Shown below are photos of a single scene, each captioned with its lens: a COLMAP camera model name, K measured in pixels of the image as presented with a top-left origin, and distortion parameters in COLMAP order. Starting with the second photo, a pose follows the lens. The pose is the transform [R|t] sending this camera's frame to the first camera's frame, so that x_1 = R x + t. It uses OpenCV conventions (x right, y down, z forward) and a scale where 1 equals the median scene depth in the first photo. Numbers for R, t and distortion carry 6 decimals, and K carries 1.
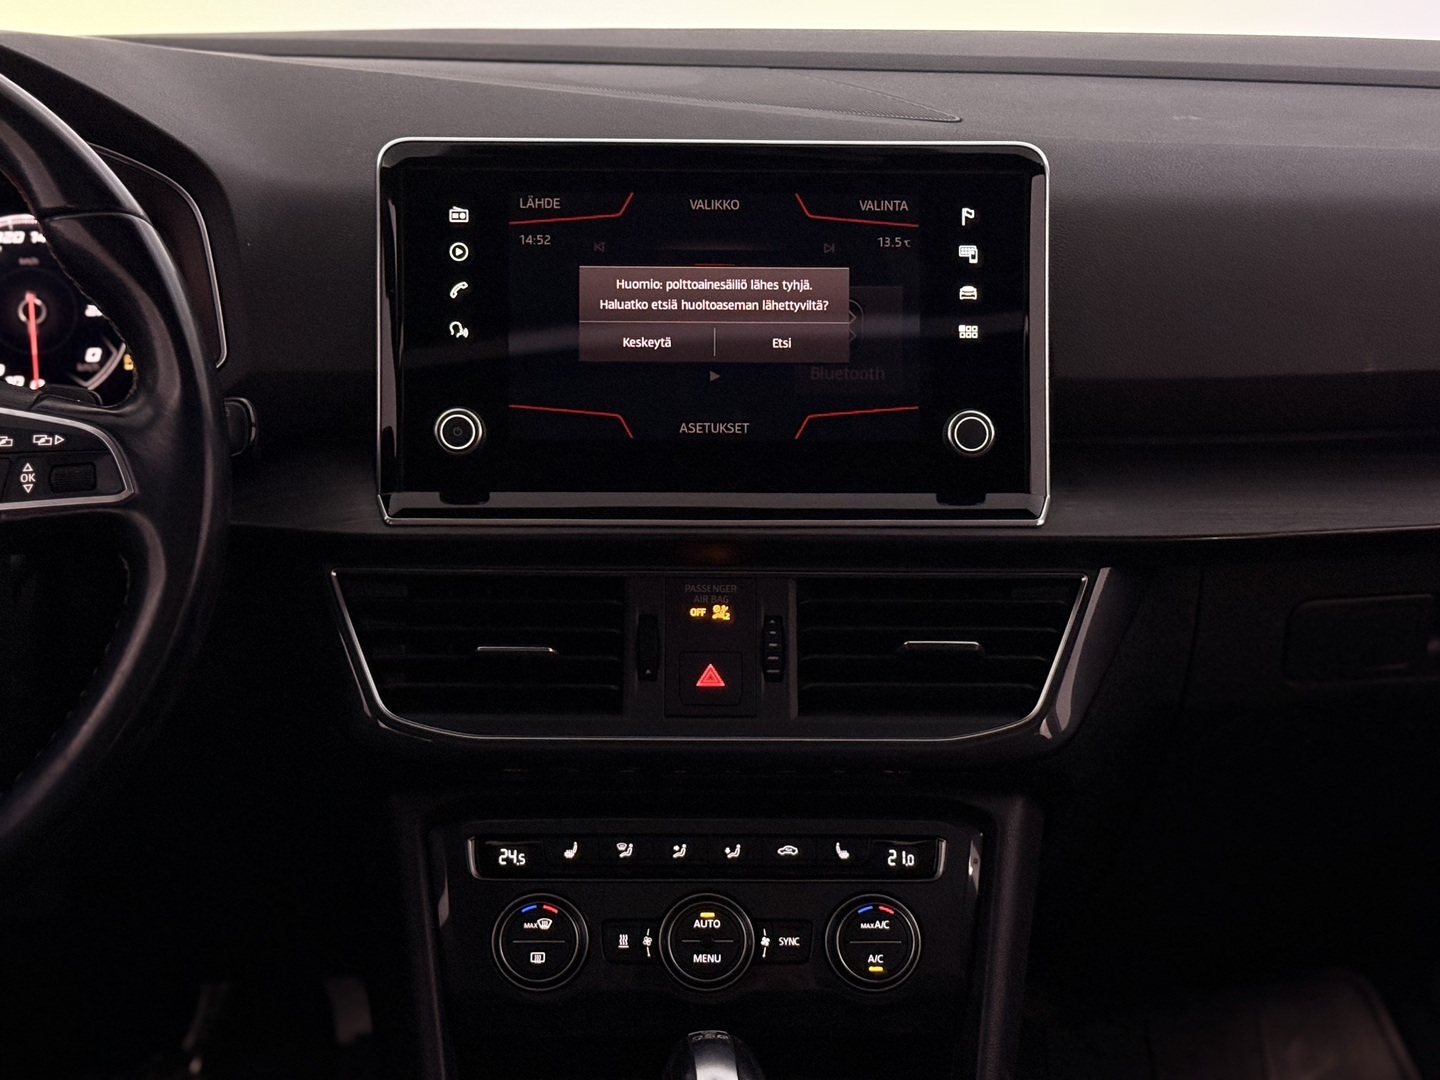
lens RADIAL K [[2286.4, 0, 720.0], [0, 2286.4, 540.0], [0, 0, 1]] dist [0.034869, -0.003654]
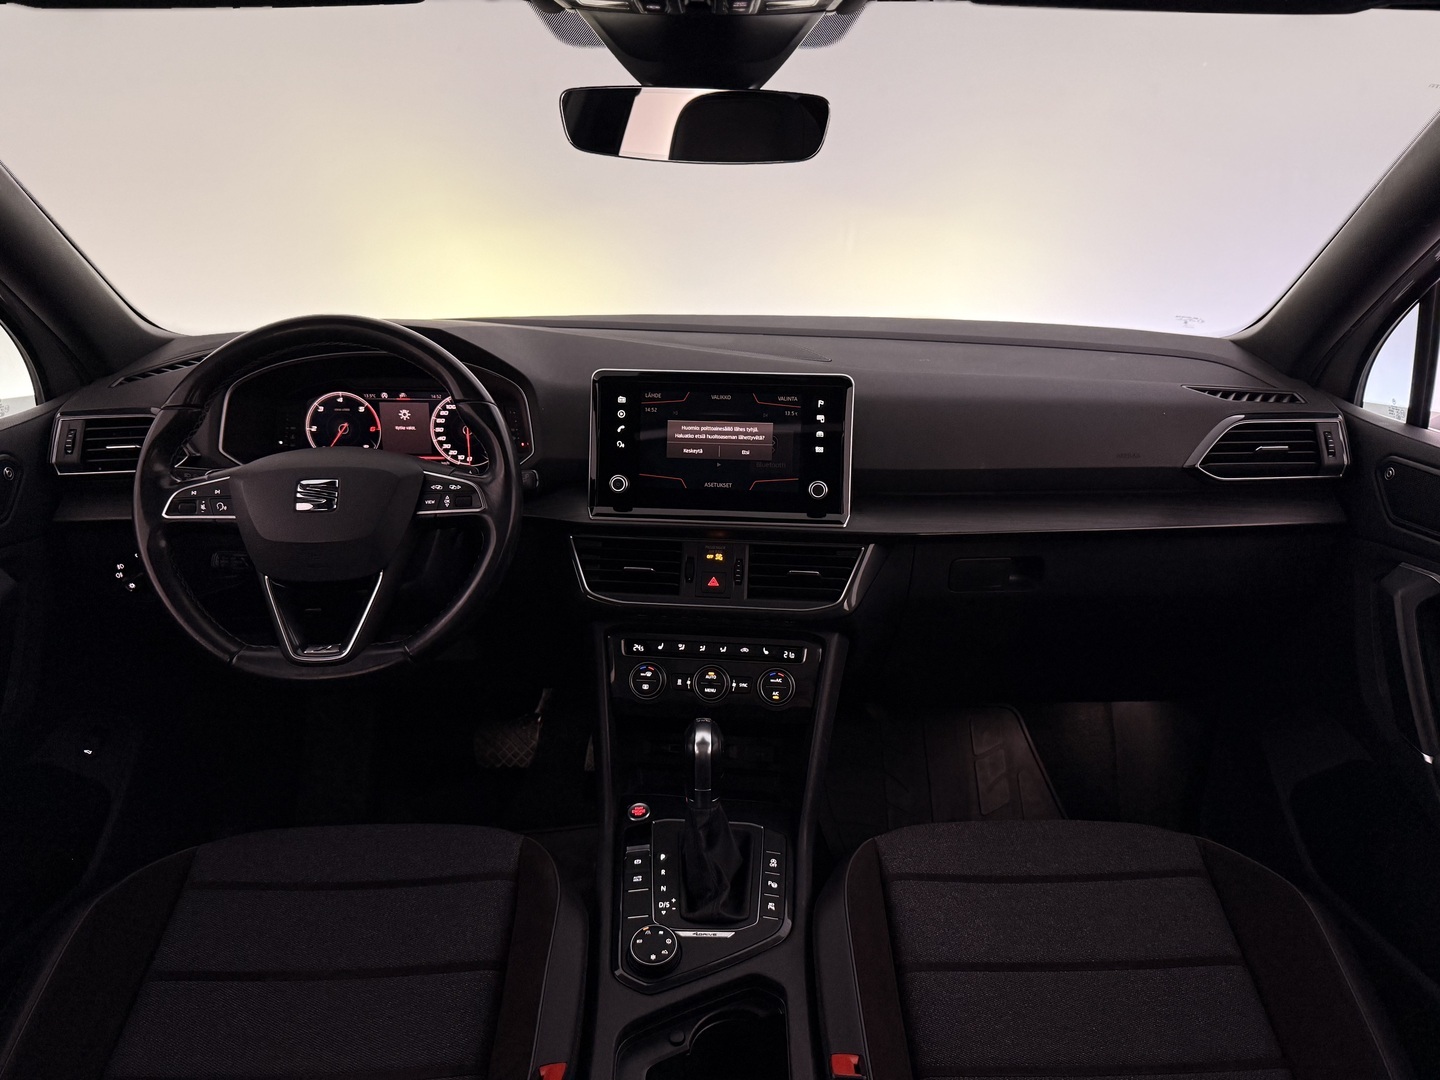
lens RADIAL K [[976.2, 0, 720.0], [0, 976.2, 540.0], [0, 0, 1]] dist [0.001334, -0.001500]
pose [[0.995000, 0.032815, -0.094330, 0.104322], [-0.029287, 0.998827, 0.038551, -0.029494], [0.095484, -0.035596, 0.994794, -0.088860]]
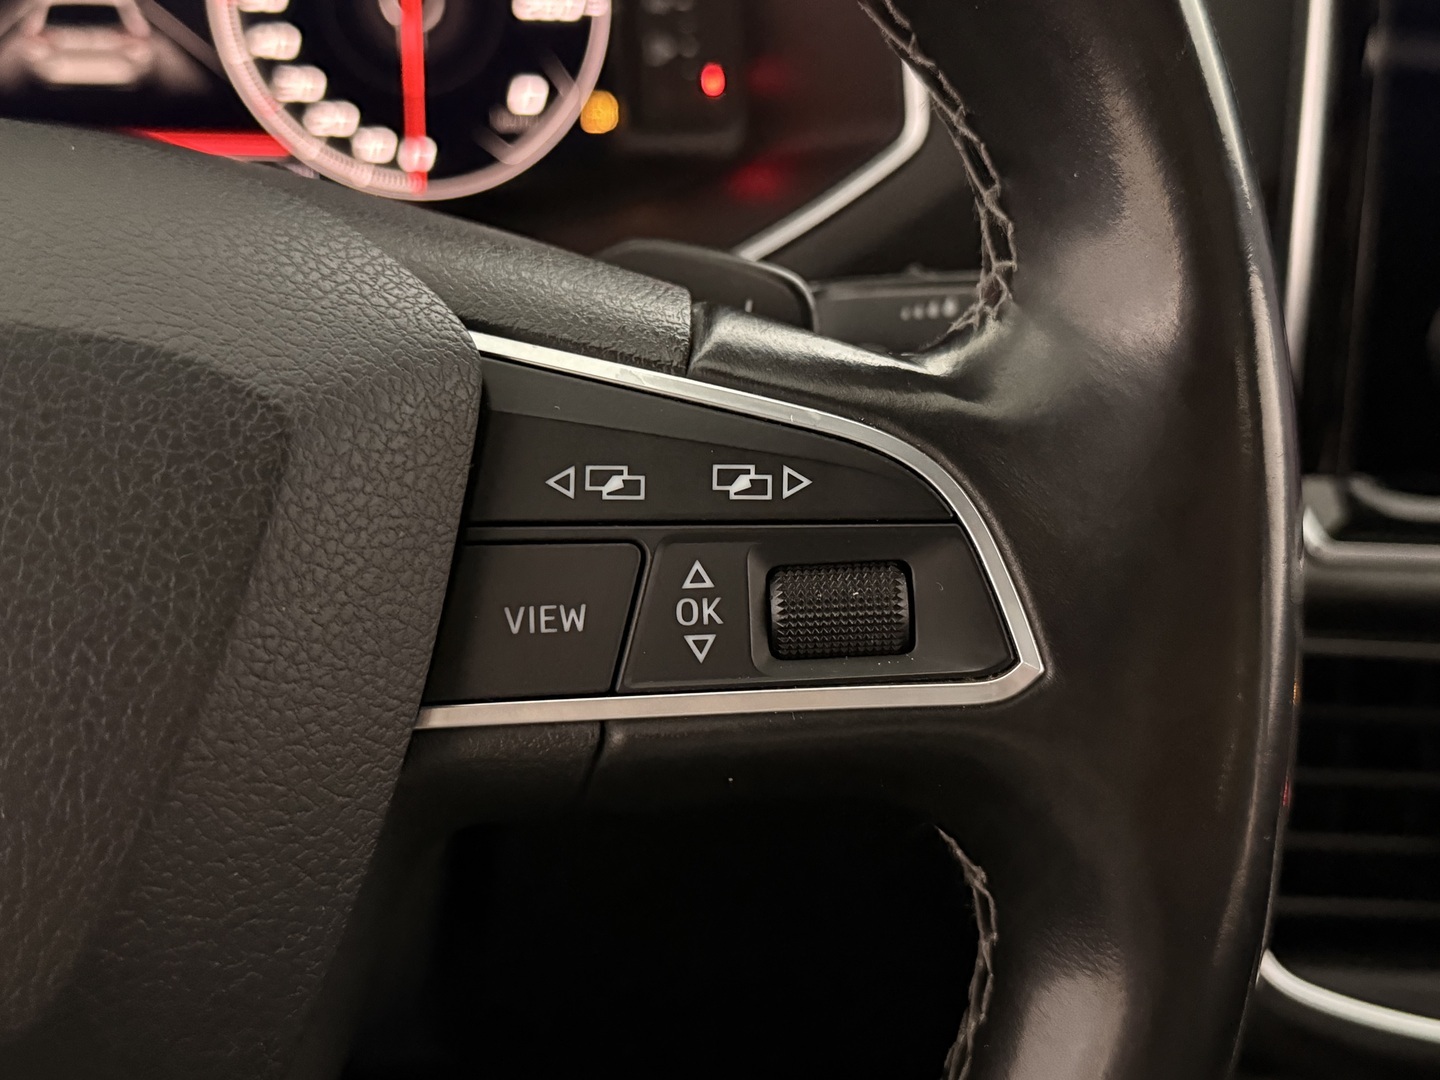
lens RADIAL K [[1927.3, 0, 720.0], [0, 1927.3, 540.0], [0, 0, 1]] dist [0.127942, -0.023522]
pose [[0.999167, 0.039494, -0.010291, -0.248668], [-0.037150, 0.984515, 0.171318, -0.066782], [0.016897, -0.170793, 0.985162, 0.630784]]
